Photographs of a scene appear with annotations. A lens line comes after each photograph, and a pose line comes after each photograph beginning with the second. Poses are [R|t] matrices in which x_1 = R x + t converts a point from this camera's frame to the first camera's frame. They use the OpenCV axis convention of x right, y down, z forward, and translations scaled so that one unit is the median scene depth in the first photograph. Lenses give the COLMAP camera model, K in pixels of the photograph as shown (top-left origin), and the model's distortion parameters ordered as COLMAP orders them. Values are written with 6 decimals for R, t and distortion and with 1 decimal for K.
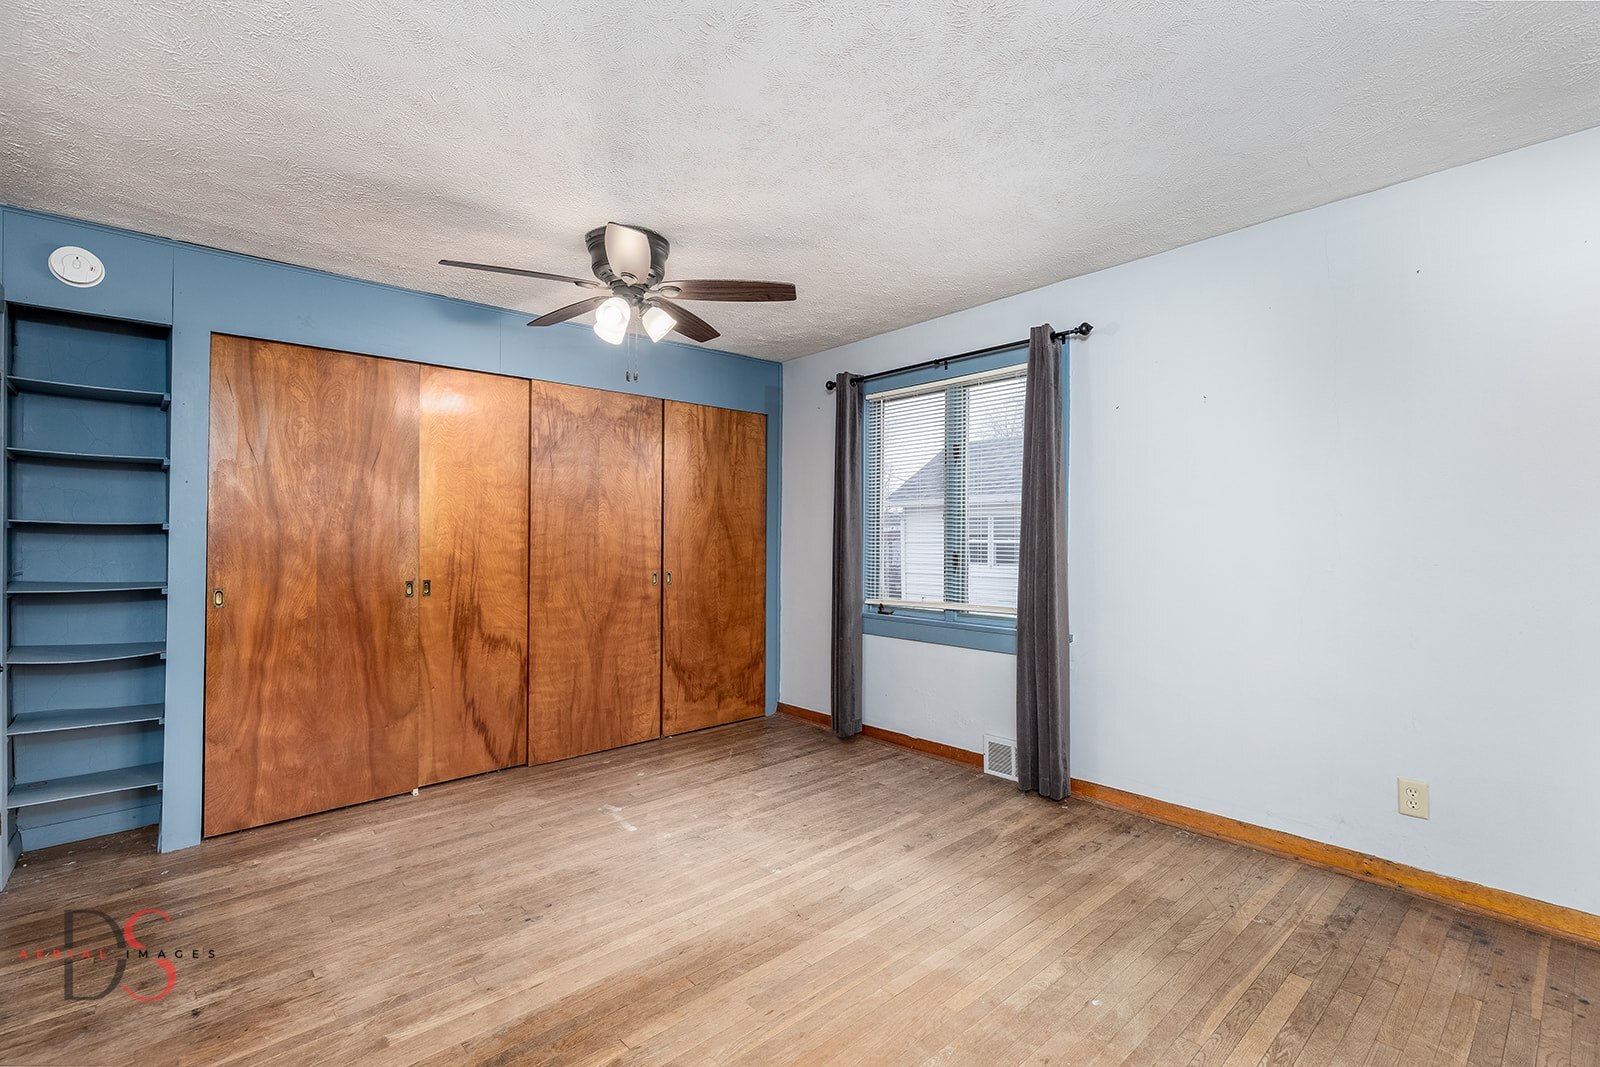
lens RADIAL K [[711.6, 0, 815.9], [0, 711.6, 526.2], [0, 0, 1]] dist [0.009291, 0.000099]
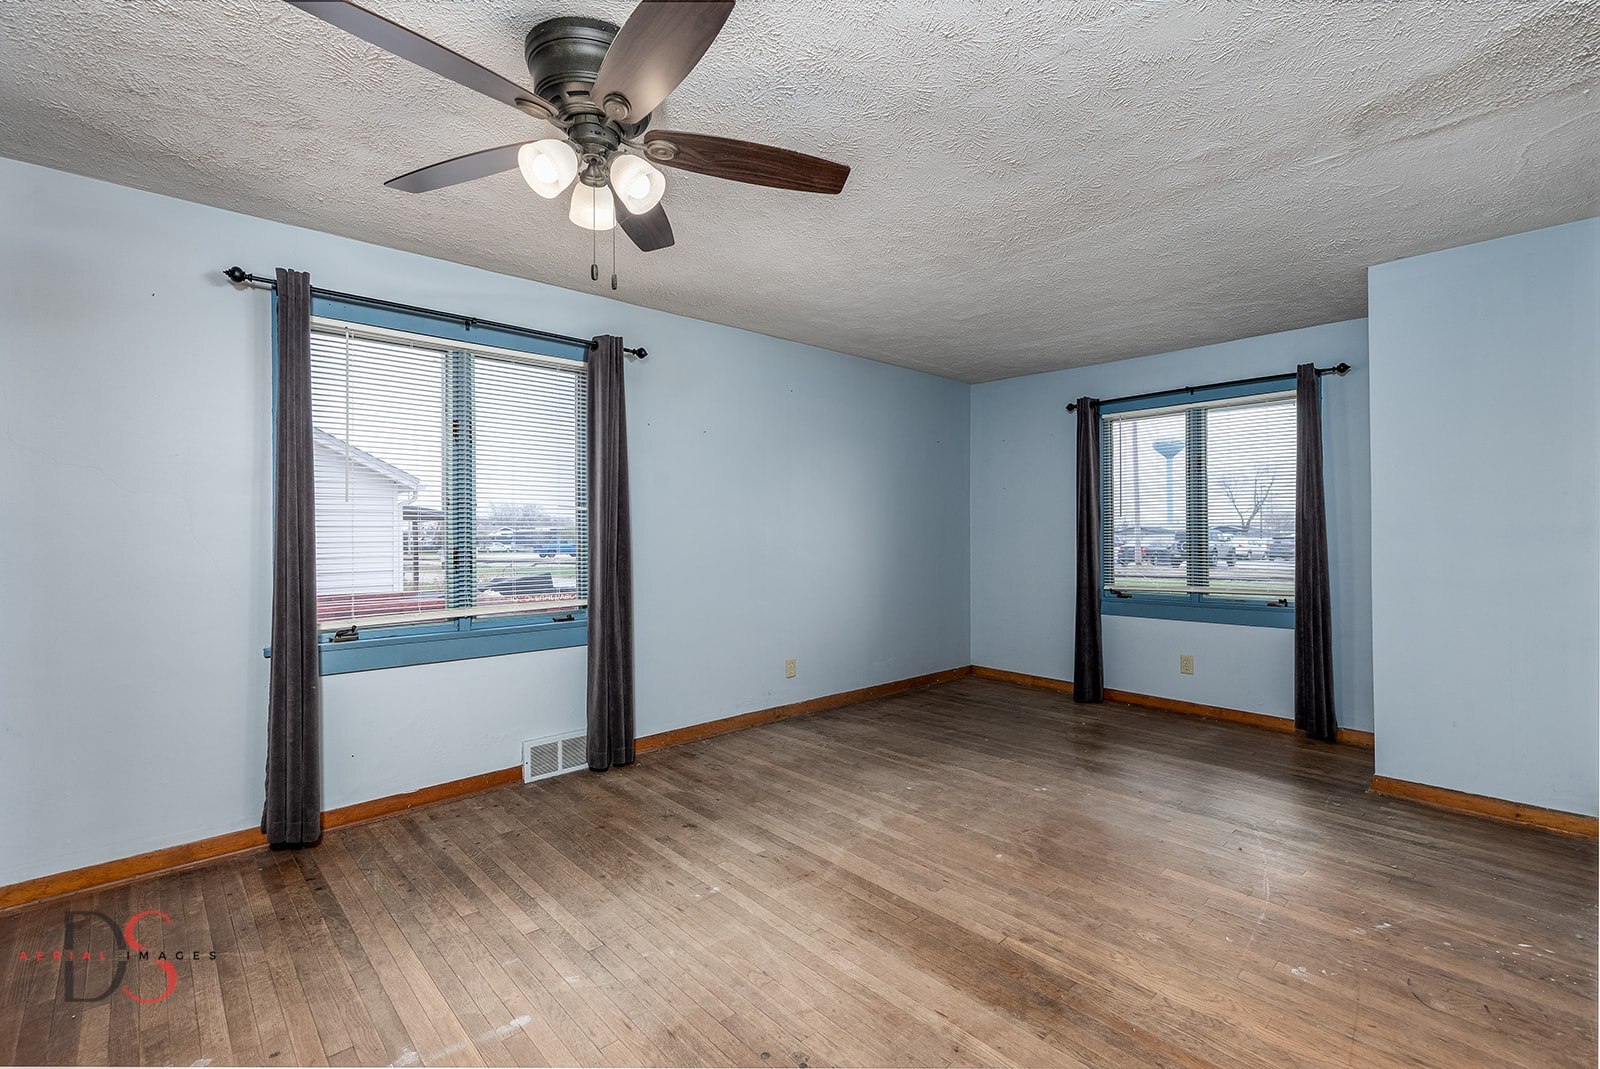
lens RADIAL K [[711.6, 0, 815.6], [0, 711.6, 536.1], [0, 0, 1]] dist [0.009291, 0.000099]
pose [[-0.003627, -0.002840, 0.999989, -0.890495], [-0.007781, 0.999966, 0.002812, 0.021348], [-0.999963, -0.007771, -0.003649, 0.799969]]
